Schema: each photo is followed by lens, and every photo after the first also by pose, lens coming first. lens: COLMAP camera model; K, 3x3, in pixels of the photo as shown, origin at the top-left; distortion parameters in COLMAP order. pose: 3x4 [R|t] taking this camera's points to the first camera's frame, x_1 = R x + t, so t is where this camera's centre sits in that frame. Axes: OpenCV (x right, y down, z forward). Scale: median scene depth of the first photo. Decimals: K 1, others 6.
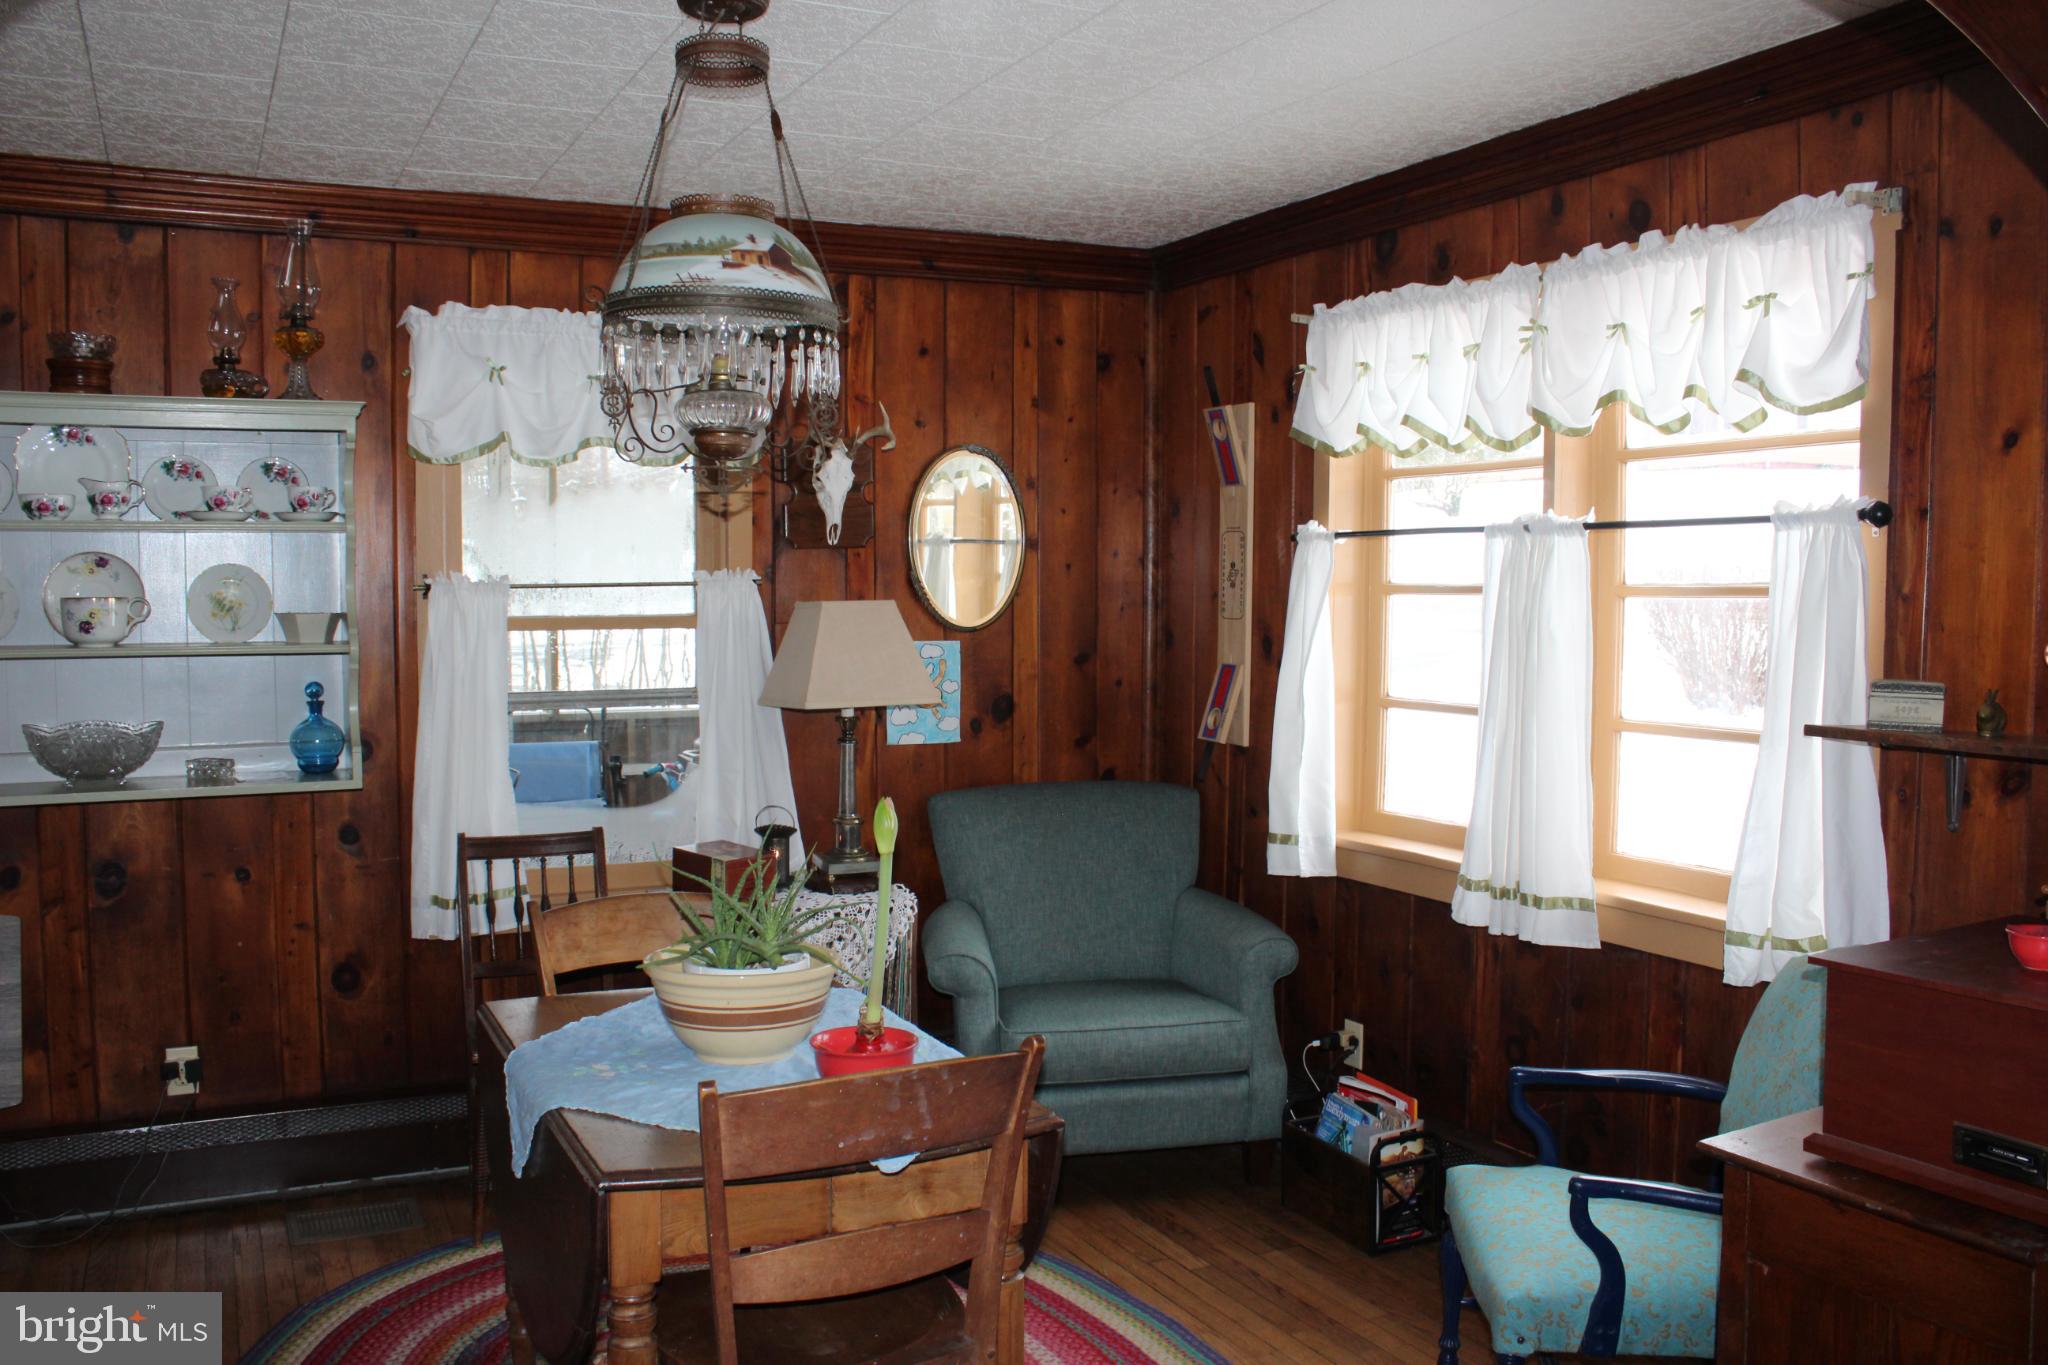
lens RADIAL K [[1682.7, 0, 1015.2], [0, 1682.7, 683.8], [0, 0, 1]] dist [-0.171590, 0.153275]
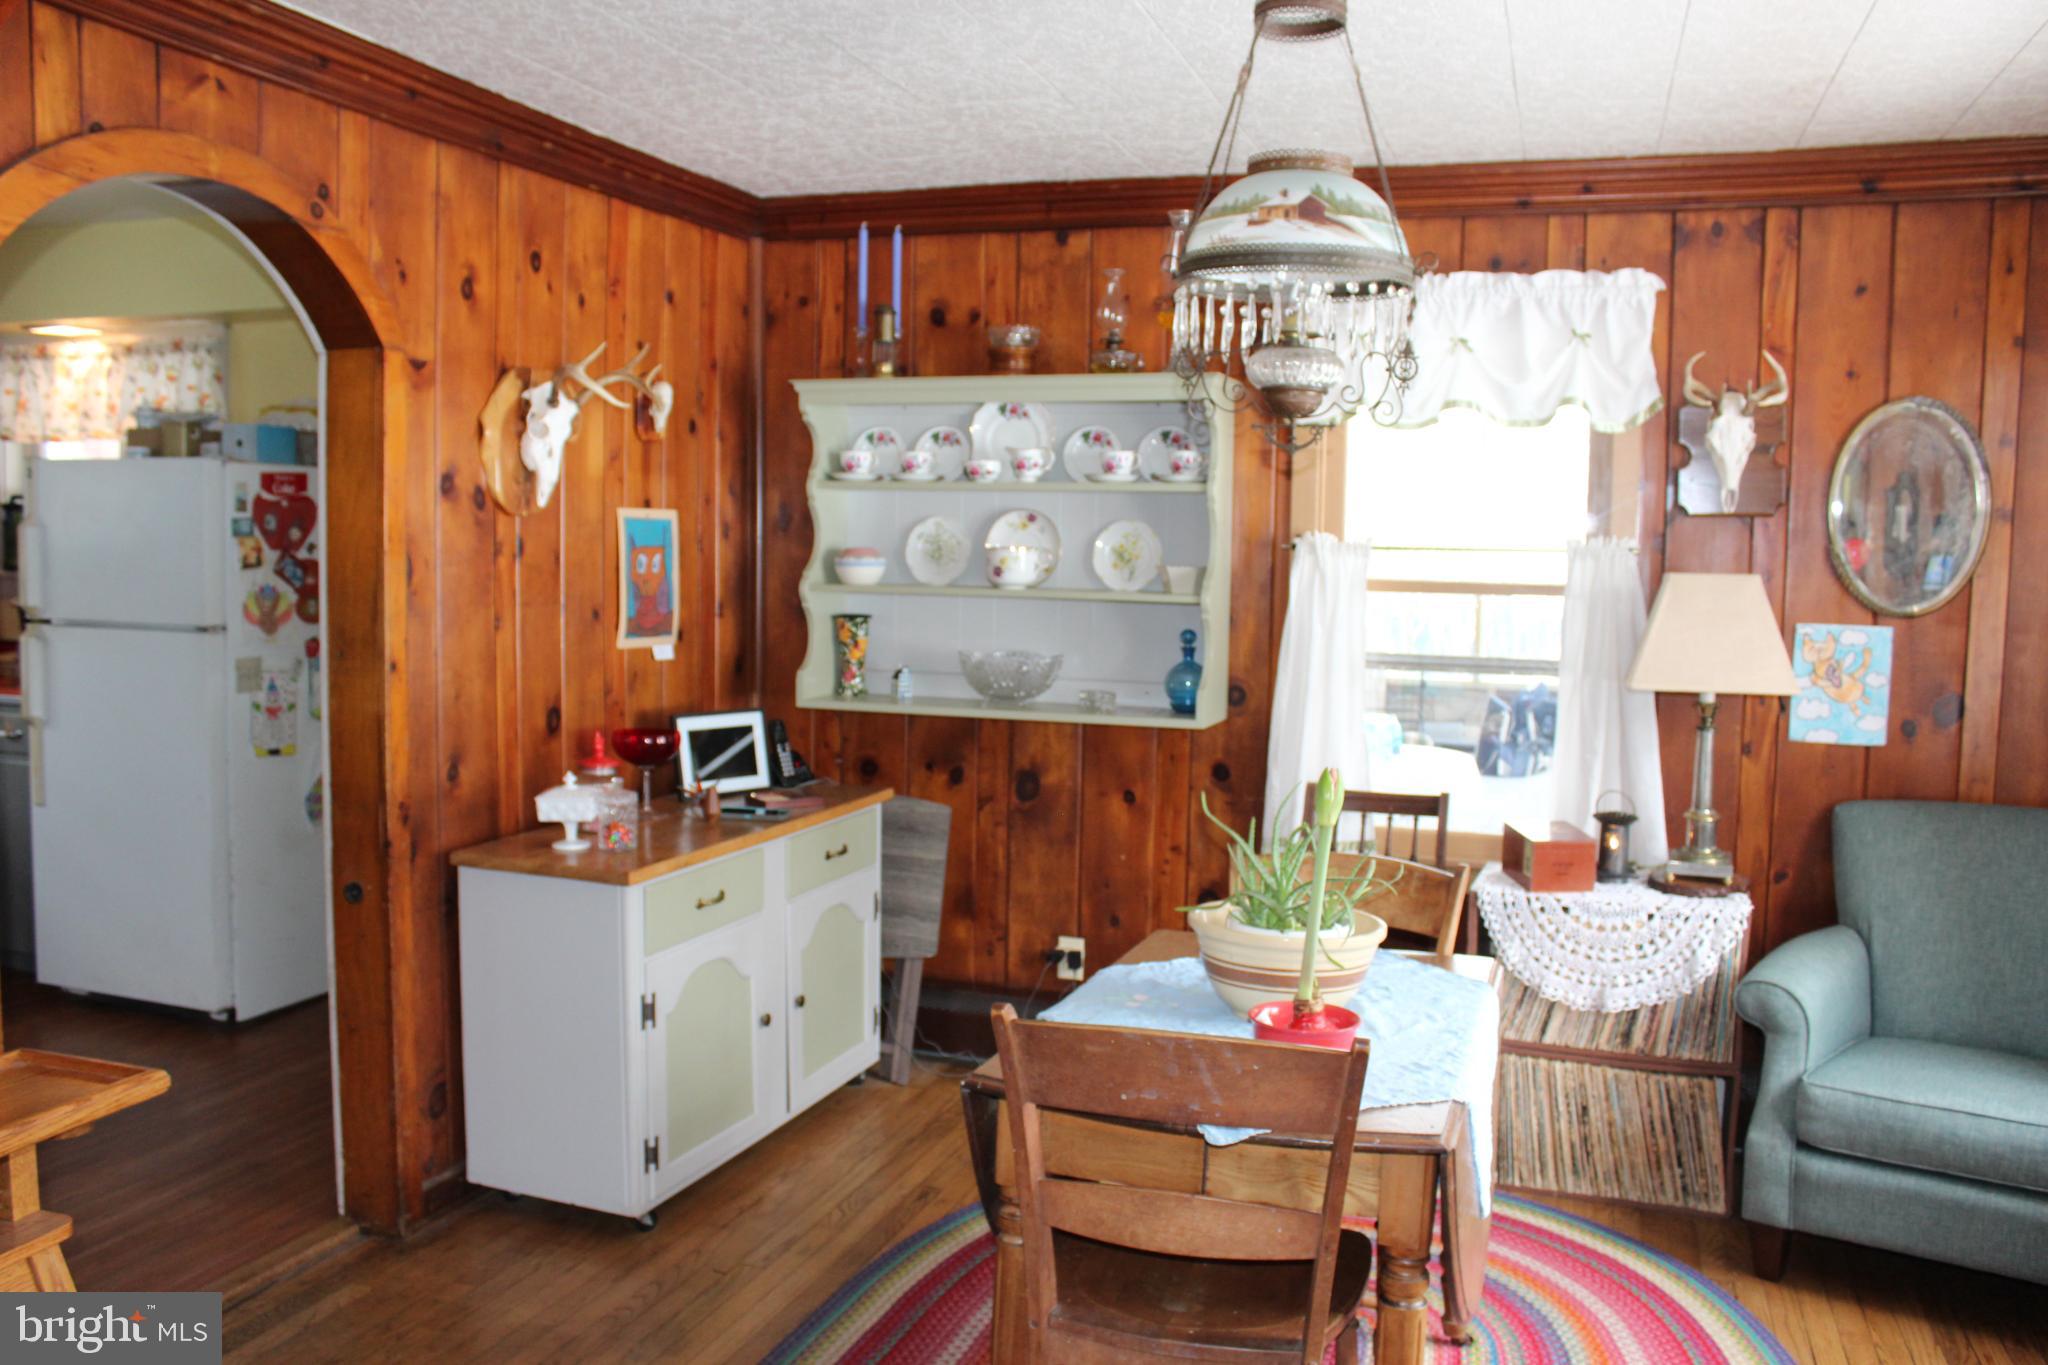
lens RADIAL K [[1672.8, 0, 1017.1], [0, 1672.8, 683.9], [0, 0, 1]] dist [-0.170509, 0.153545]
pose [[0.699953, 0.073802, -0.710366, 0.295451], [-0.061524, 0.997180, 0.042978, -0.005916], [0.711534, 0.013622, 0.702519, 0.133190]]
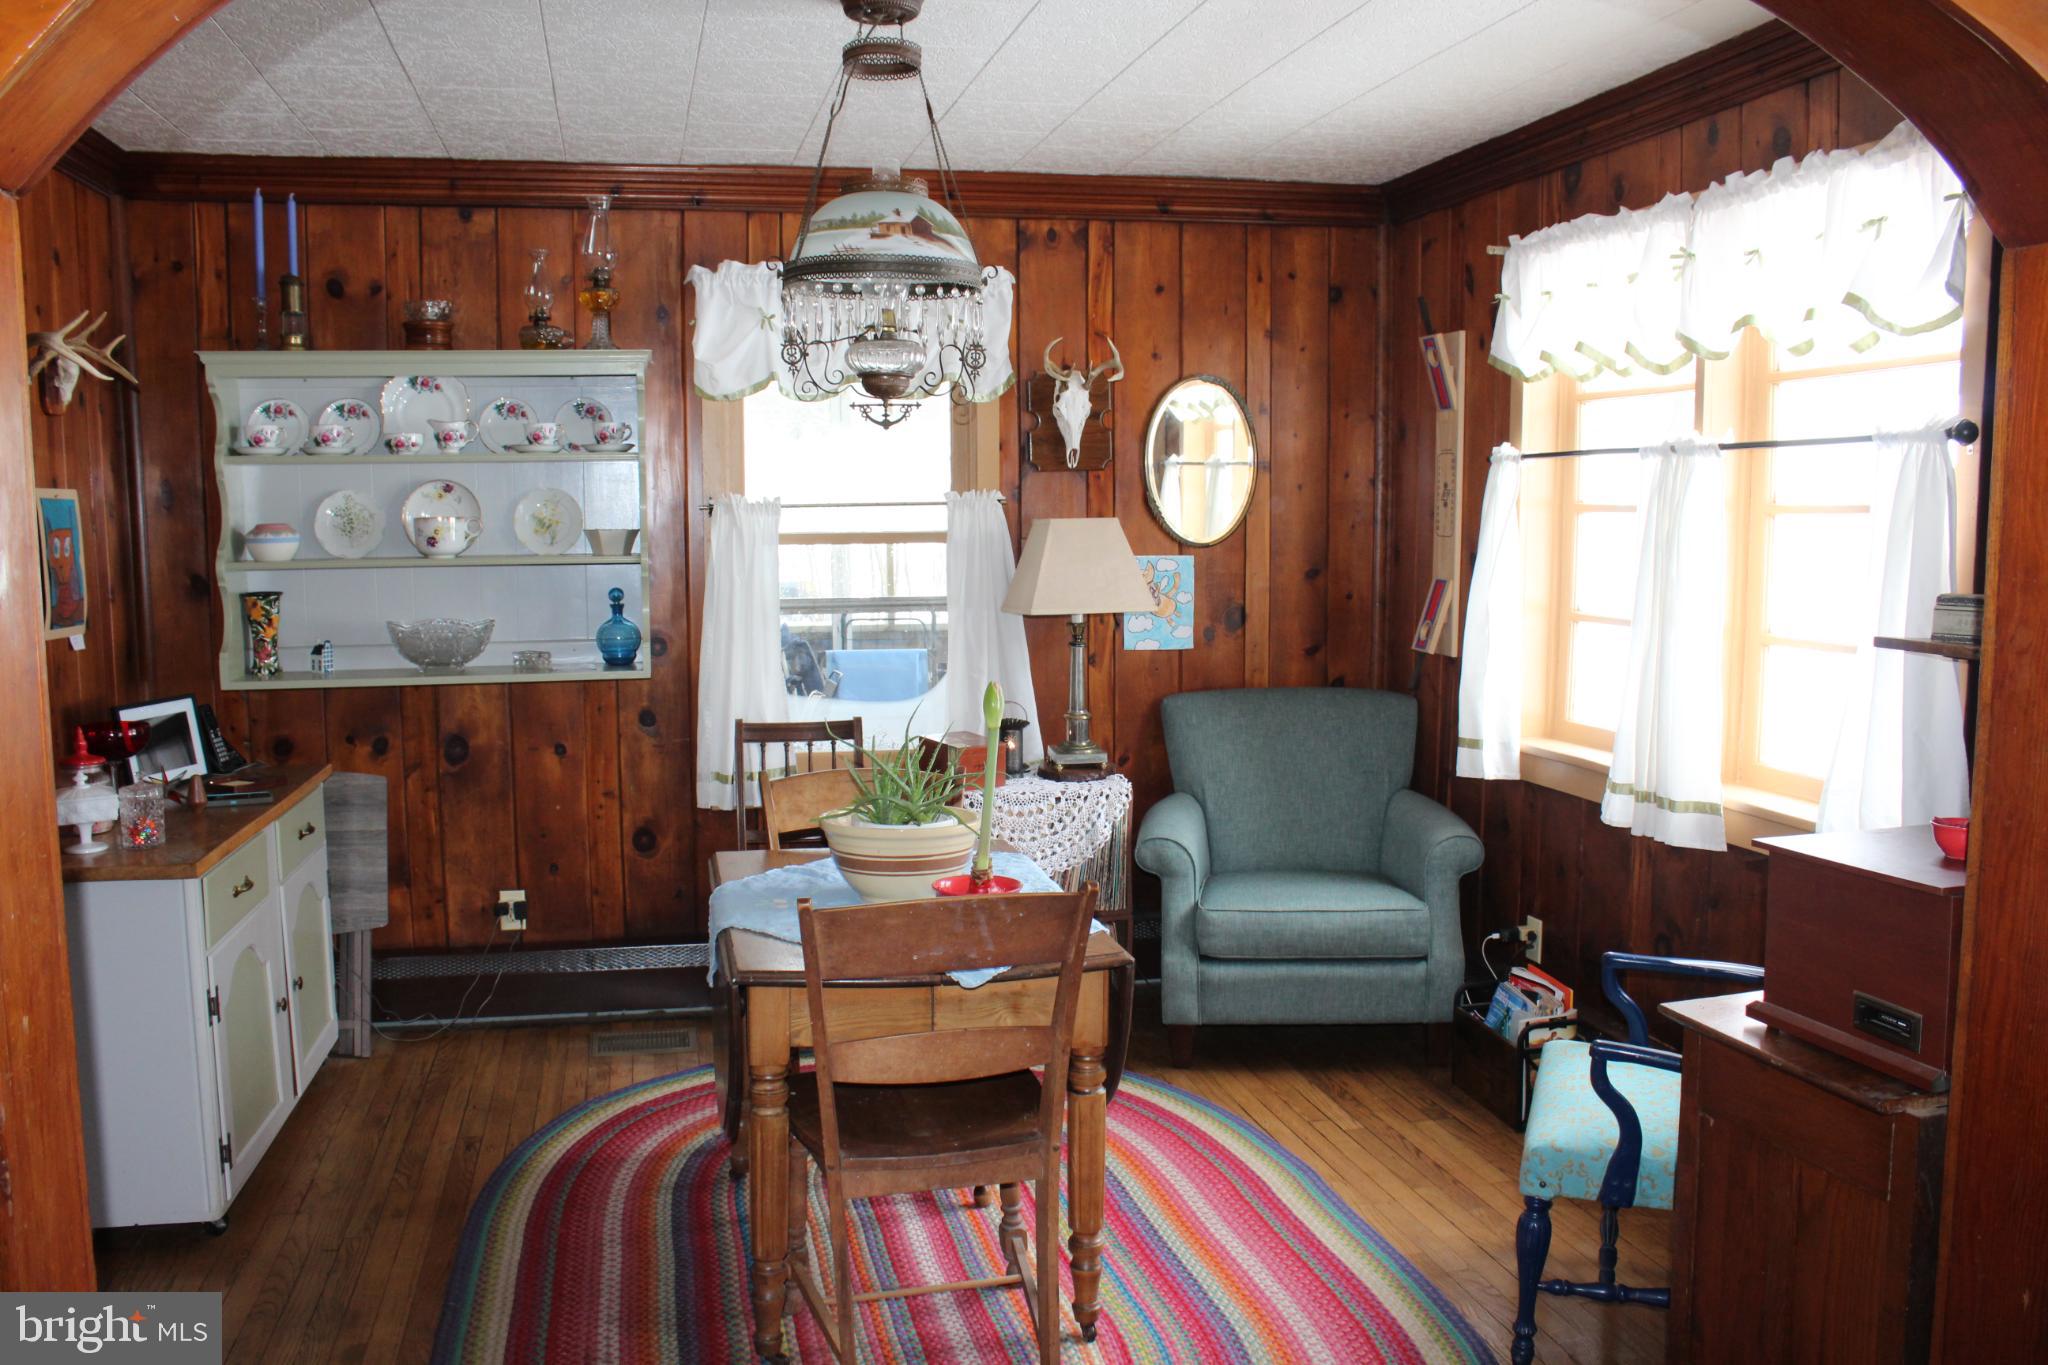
lens RADIAL K [[1672.8, 0, 1017.1], [0, 1672.8, 683.9], [0, 0, 1]] dist [-0.170509, 0.153545]
pose [[0.971181, 0.020678, -0.237444, 0.140539], [-0.009407, 0.998779, 0.048504, 0.007473], [0.238157, -0.044872, 0.970190, -0.094947]]
